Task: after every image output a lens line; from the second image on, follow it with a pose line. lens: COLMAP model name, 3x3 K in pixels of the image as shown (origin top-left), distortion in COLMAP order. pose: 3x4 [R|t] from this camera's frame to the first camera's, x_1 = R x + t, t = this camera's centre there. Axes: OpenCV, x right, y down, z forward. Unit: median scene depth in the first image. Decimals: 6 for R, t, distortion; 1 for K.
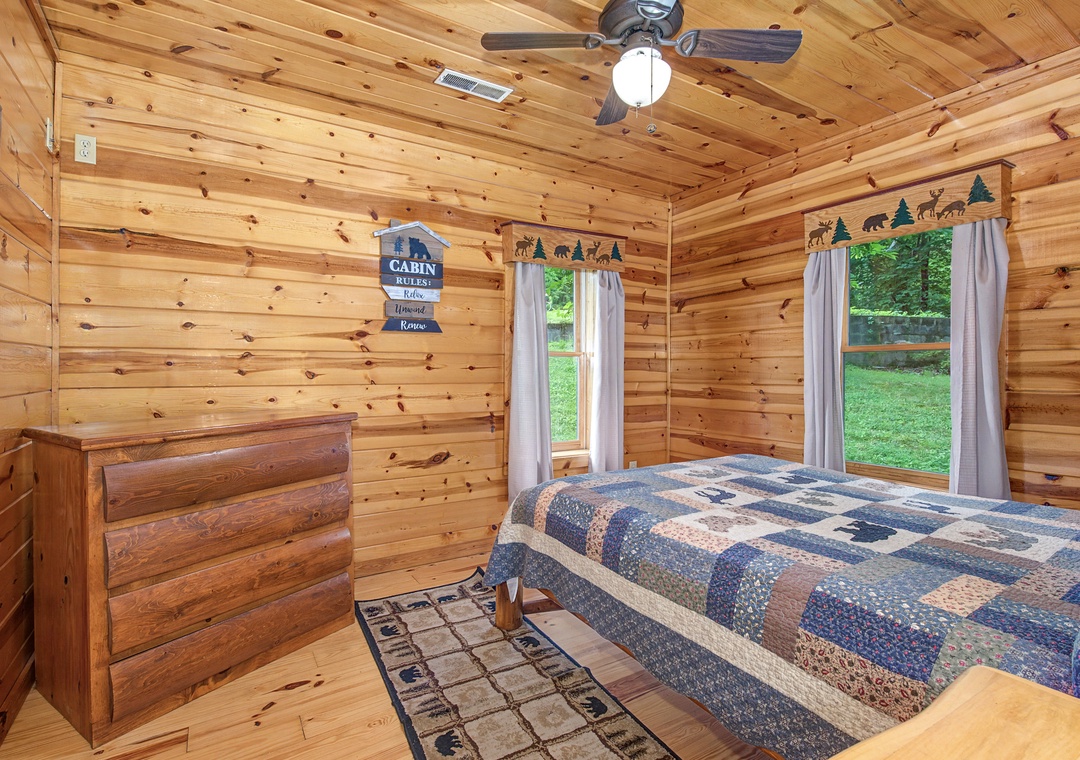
lens RADIAL K [[475.0, 0, 537.2], [0, 475.0, 371.9], [0, 0, 1]] dist [-0.001577, -0.000316]
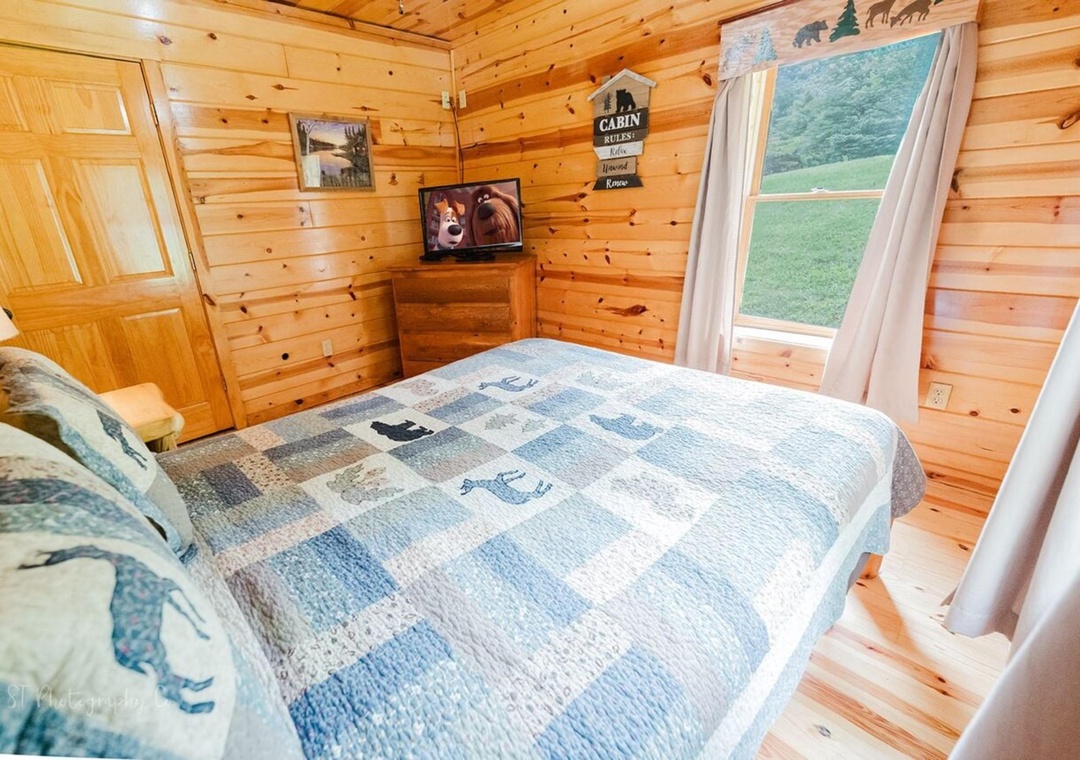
lens RADIAL K [[494.6, 0, 538.2], [0, 494.6, 373.5], [0, 0, 1]] dist [-0.008360, 0.000604]
pose [[0.284552, 0.296469, -0.911667, 0.839979], [0.048180, 0.945355, 0.322462, -0.059666], [0.957449, -0.135681, 0.254719, 0.492915]]
